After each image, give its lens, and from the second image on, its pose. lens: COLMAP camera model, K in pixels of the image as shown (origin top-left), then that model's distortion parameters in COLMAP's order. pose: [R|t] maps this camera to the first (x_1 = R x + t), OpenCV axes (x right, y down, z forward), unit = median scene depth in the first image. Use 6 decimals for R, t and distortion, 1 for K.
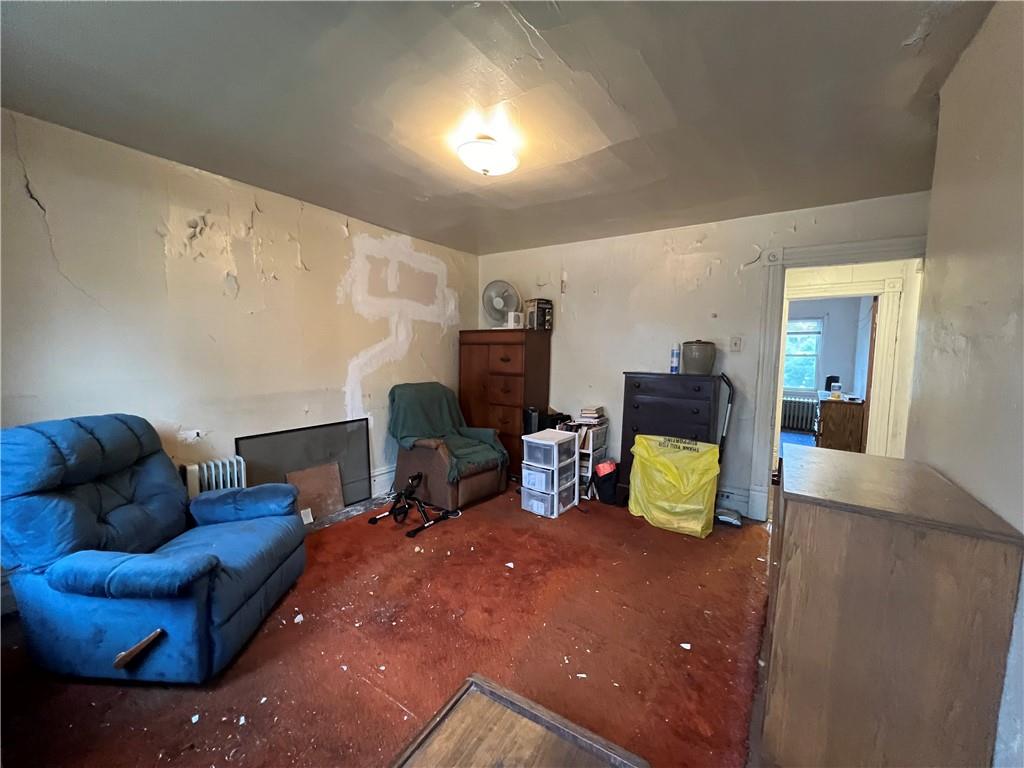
lens RADIAL K [[409.1, 0, 511.4], [0, 409.1, 383.1], [0, 0, 1]] dist [-0.001540, 0.000299]
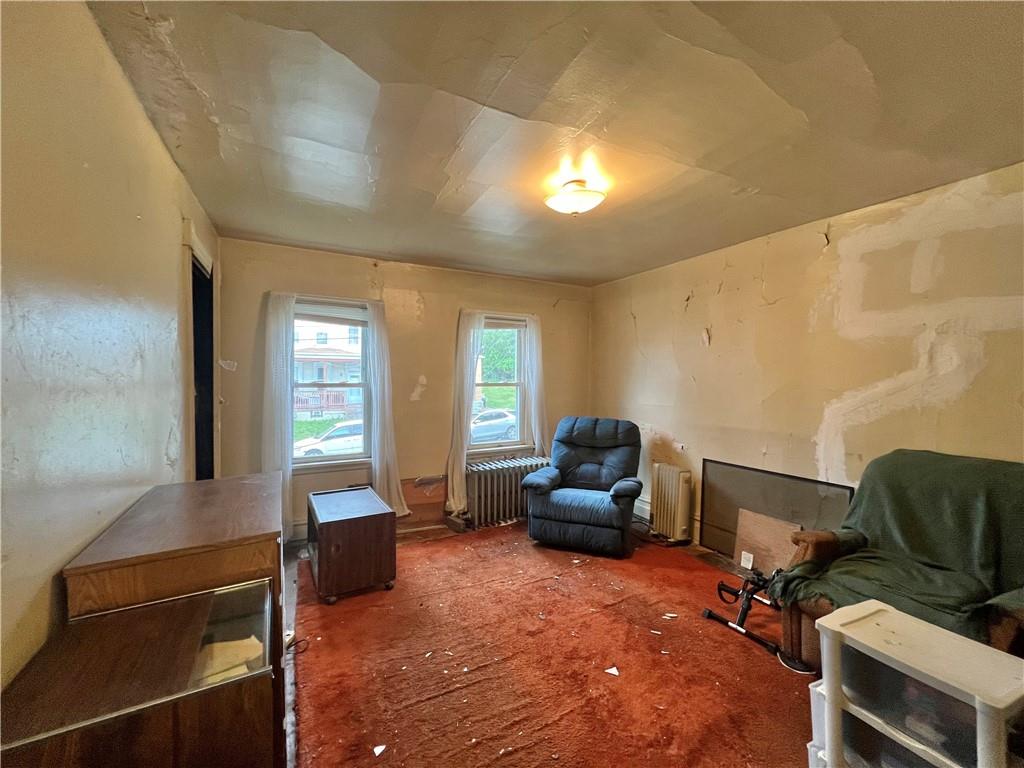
lens RADIAL K [[409.1, 0, 511.4], [0, 409.1, 383.1], [0, 0, 1]] dist [-0.001540, 0.000299]
pose [[-0.462594, -0.002440, -0.886567, 0.581499], [-0.079717, 0.996060, 0.038853, -0.078940], [0.882979, 0.088648, -0.460965, 0.871077]]
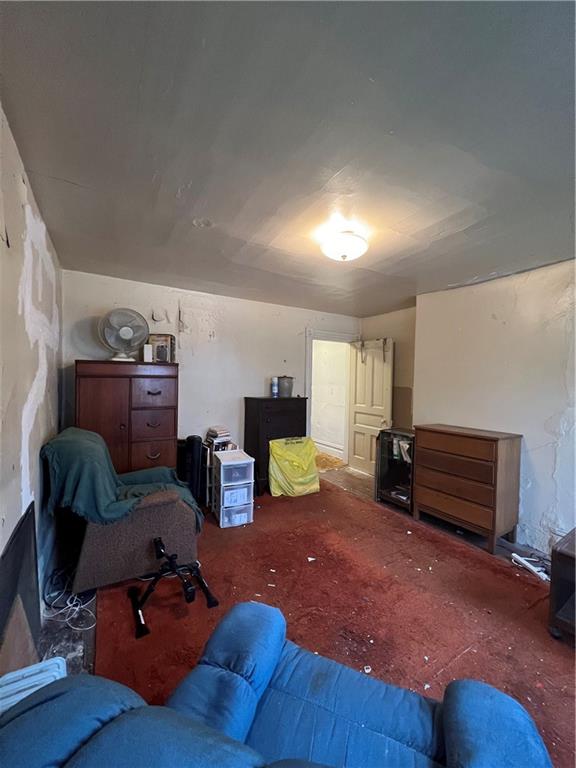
lens RADIAL K [[306.8, 0, 289.7], [0, 306.8, 383.5], [0, 0, 1]] dist [-0.001540, 0.000299]
pose [[0.410024, -0.024564, 0.911744, -0.666536], [0.058877, 0.998265, 0.000418, -0.075272], [-0.910172, 0.053509, 0.410759, 0.488649]]
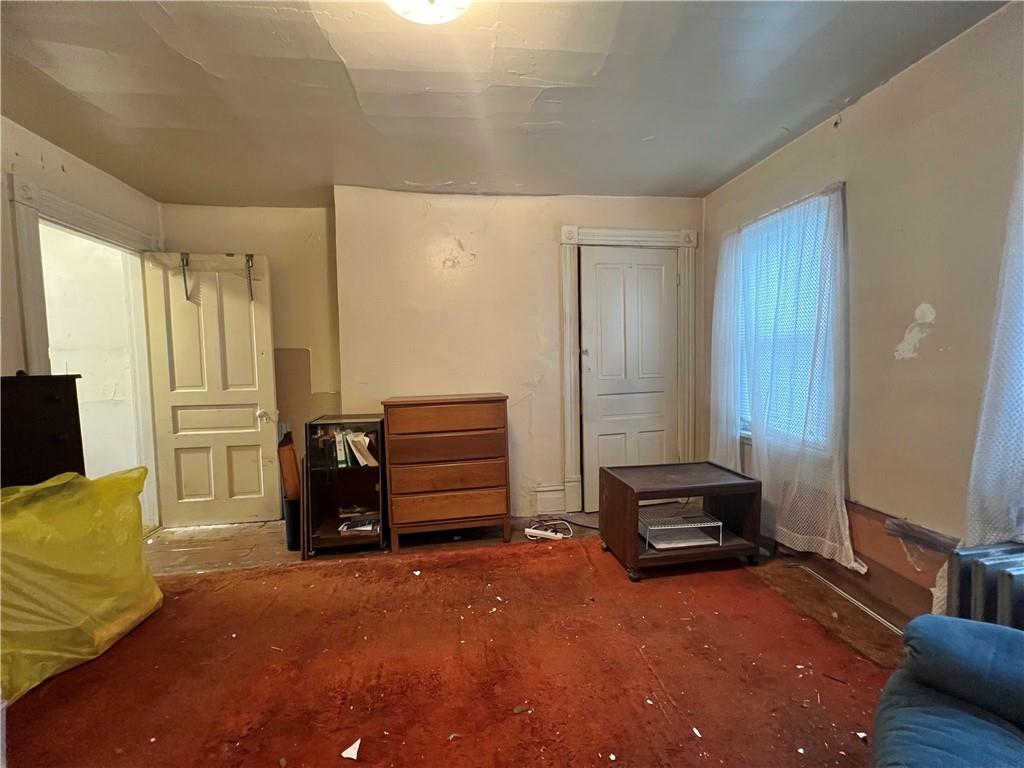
lens RADIAL K [[409.1, 0, 511.4], [0, 409.1, 383.1], [0, 0, 1]] dist [-0.001540, 0.000299]
pose [[-0.671689, -0.046929, 0.739346, -0.360312], [0.065430, 0.990334, 0.122302, -0.033109], [-0.737938, 0.130524, -0.662126, 0.864254]]
